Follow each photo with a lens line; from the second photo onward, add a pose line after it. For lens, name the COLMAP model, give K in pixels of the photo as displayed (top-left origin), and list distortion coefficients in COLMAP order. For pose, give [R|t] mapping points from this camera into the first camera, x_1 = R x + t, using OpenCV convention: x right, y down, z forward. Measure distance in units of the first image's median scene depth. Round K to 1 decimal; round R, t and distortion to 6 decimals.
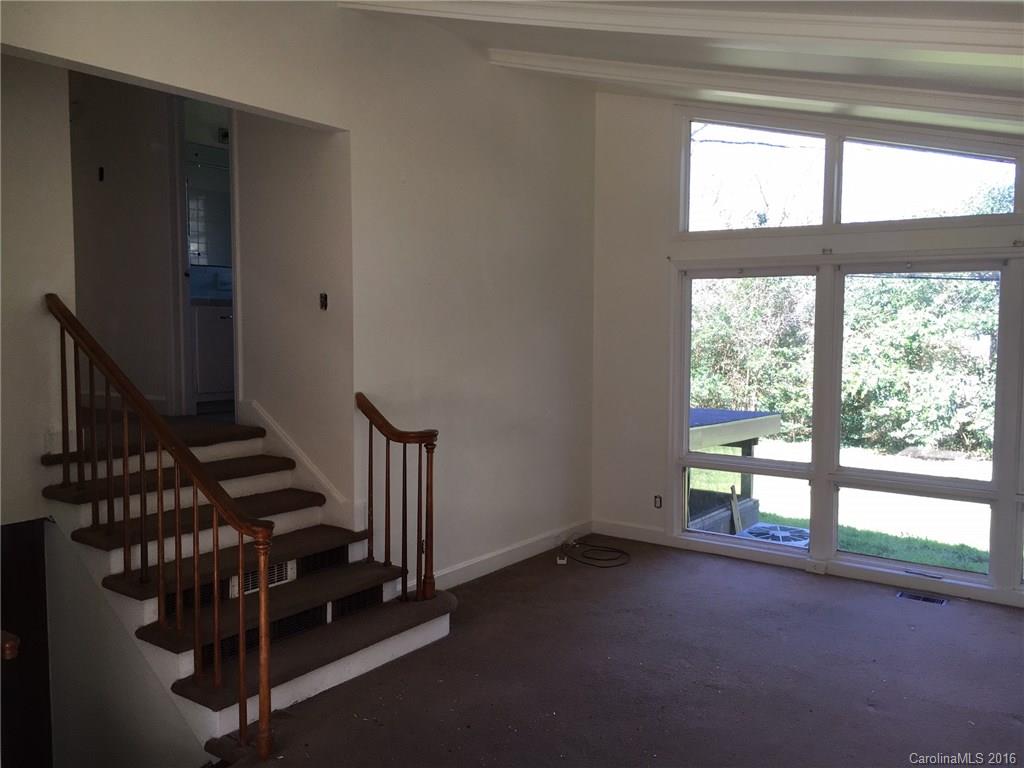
lens RADIAL K [[848.7, 0, 512.0], [0, 848.7, 384.0], [0, 0, 1]] dist [0.023899, -0.018473]
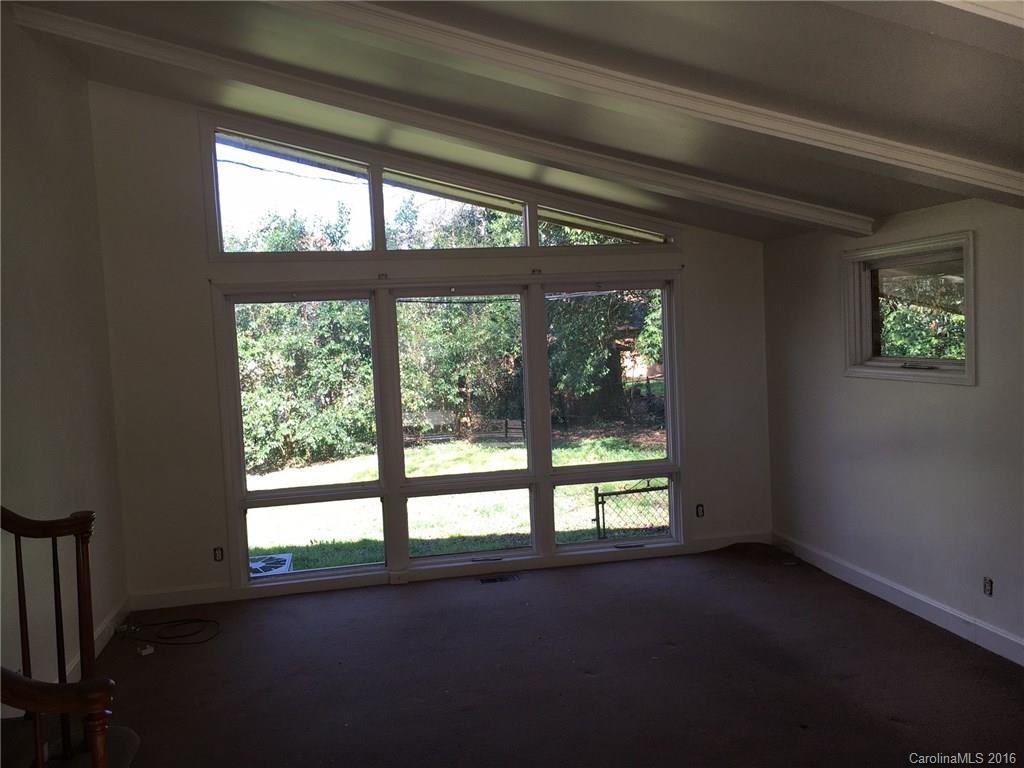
lens RADIAL K [[848.7, 0, 512.0], [0, 848.7, 384.0], [0, 0, 1]] dist [0.023899, -0.018473]
pose [[0.672933, -0.080519, 0.735308, -0.291052], [0.103384, 0.994539, 0.014293, -0.021603], [-0.732443, 0.066401, 0.677582, 0.177344]]
